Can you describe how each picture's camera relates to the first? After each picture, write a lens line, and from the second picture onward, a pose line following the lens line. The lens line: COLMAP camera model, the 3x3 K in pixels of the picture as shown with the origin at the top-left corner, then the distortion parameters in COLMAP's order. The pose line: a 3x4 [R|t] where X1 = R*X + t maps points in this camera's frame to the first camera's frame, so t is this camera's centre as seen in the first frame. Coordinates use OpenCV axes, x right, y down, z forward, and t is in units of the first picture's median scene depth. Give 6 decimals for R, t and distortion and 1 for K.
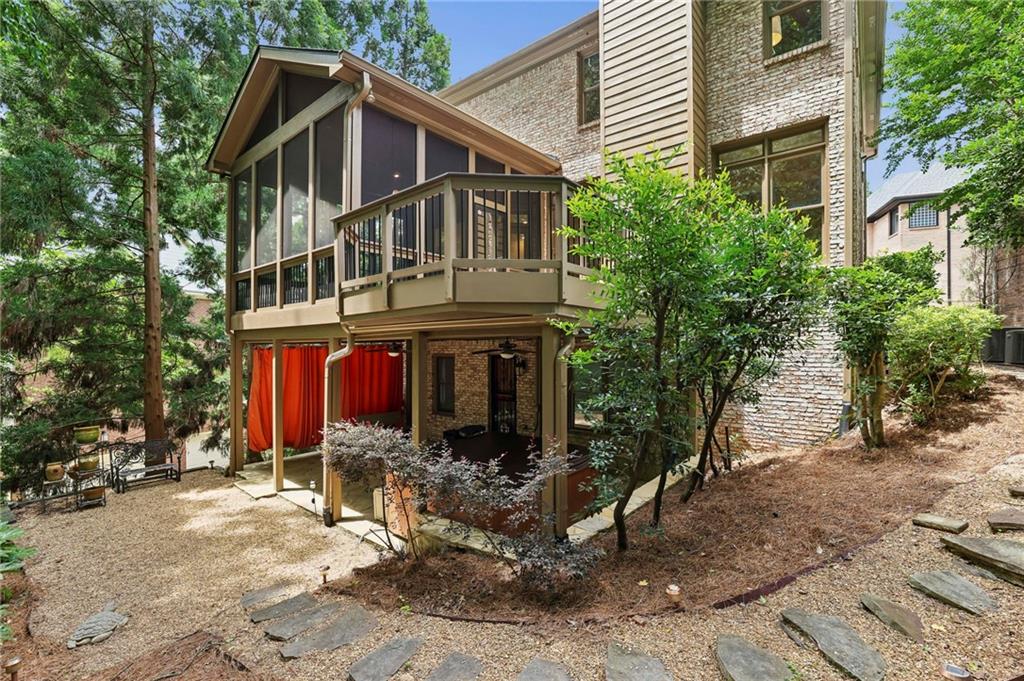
lens RADIAL K [[445.6, 0, 510.8], [0, 445.6, 337.4], [0, 0, 1]] dist [-0.001327, 0.000339]
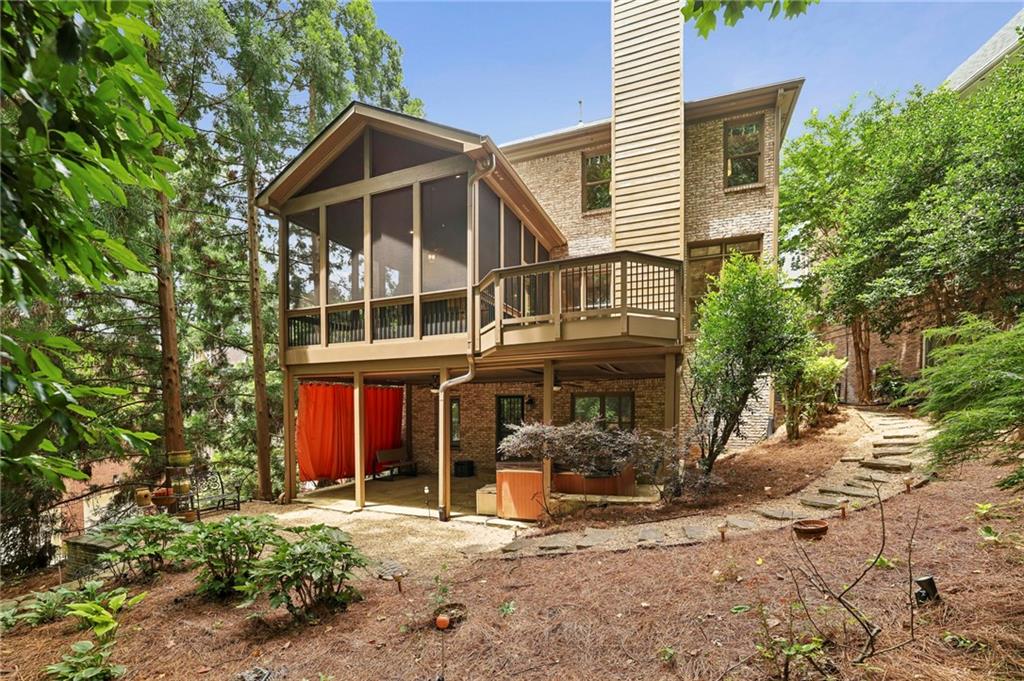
lens RADIAL K [[446.4, 0, 512.4], [0, 446.4, 420.0], [0, 0, 1]] dist [0.001066, 0.000165]
pose [[0.948454, -0.007713, 0.316822, -0.567163], [-0.002883, 0.999453, 0.032960, 0.095620], [-0.316903, -0.032174, 0.947912, -0.202049]]
